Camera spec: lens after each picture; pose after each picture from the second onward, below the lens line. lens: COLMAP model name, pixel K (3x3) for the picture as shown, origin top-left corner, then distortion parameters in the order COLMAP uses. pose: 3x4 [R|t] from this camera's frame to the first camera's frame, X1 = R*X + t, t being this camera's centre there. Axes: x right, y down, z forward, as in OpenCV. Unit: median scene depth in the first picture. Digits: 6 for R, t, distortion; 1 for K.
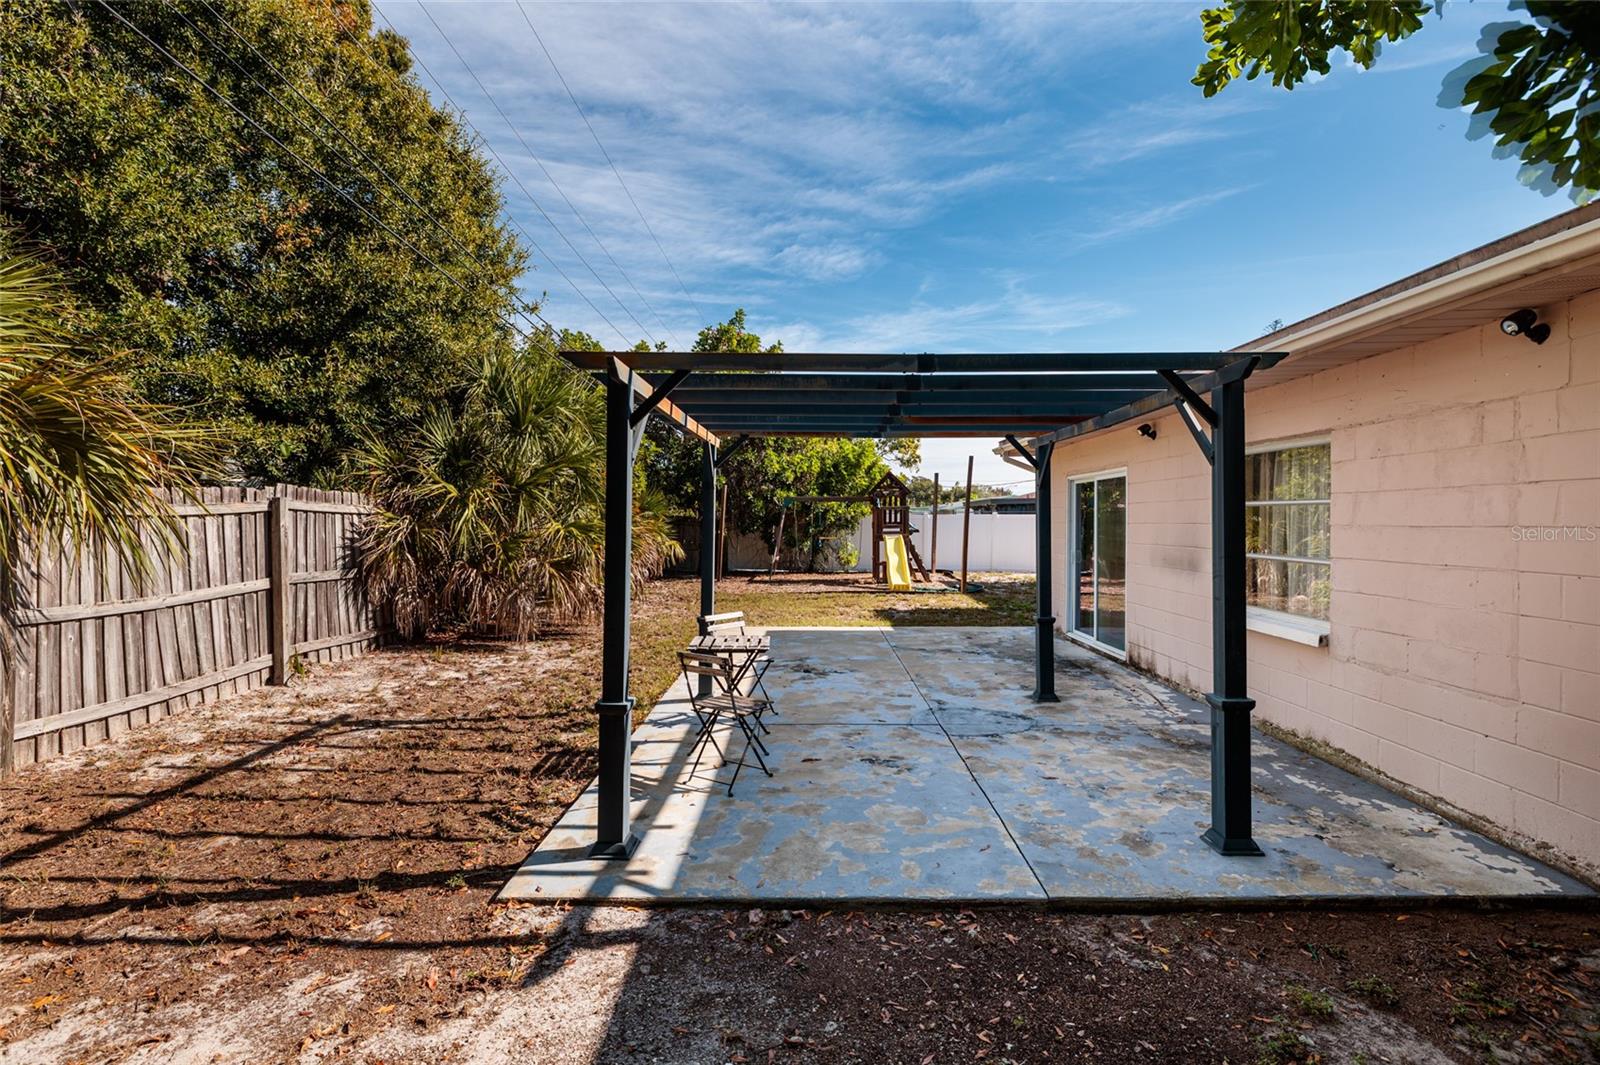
lens RADIAL K [[716.3, 0, 804.9], [0, 716.3, 532.5], [0, 0, 1]] dist [-0.000116, -0.000441]
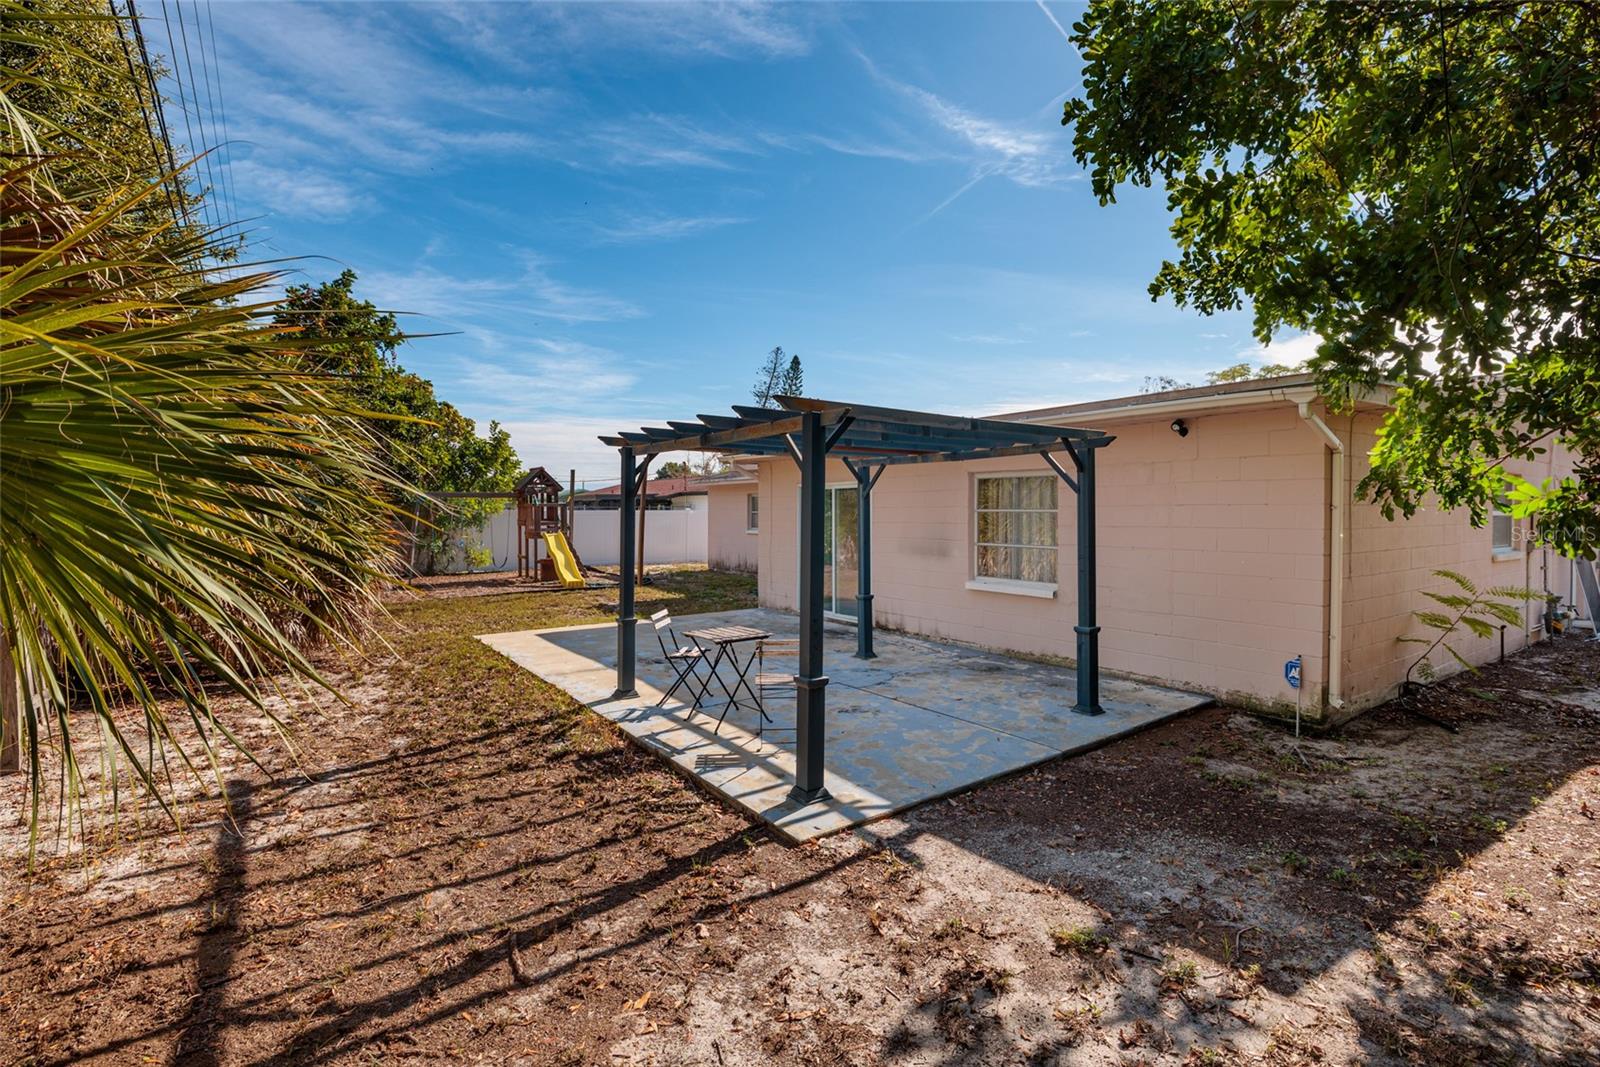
lens RADIAL K [[716.3, 0, 804.9], [0, 716.3, 533.5], [0, 0, 1]] dist [-0.000116, -0.000441]
pose [[0.804164, -0.019169, 0.594099, -0.765915], [0.011757, 0.999797, 0.016346, -0.026158], [-0.594292, -0.006160, 0.804226, 0.004979]]
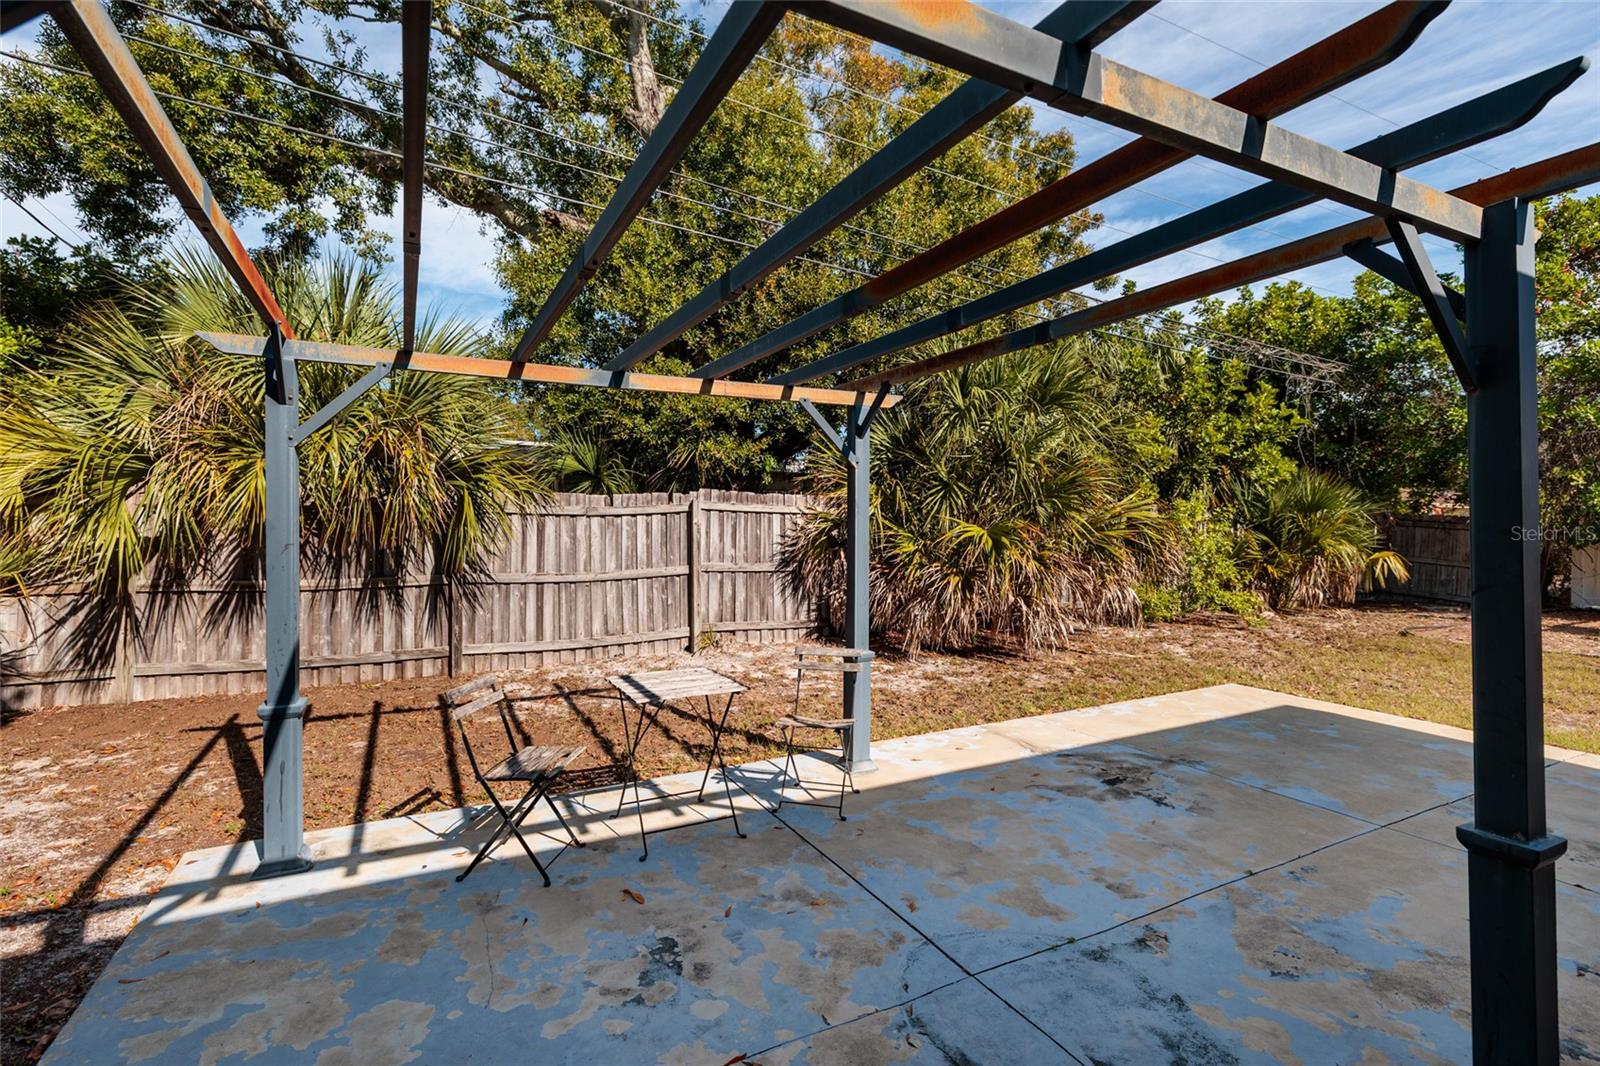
lens RADIAL K [[716.3, 0, 804.9], [0, 716.3, 533.0], [0, 0, 1]] dist [-0.000116, -0.000441]
pose [[0.467677, 0.009429, -0.883849, 0.645311], [-0.018757, 0.999824, 0.000741, 0.004872], [0.883700, 0.016232, 0.467771, 0.879140]]
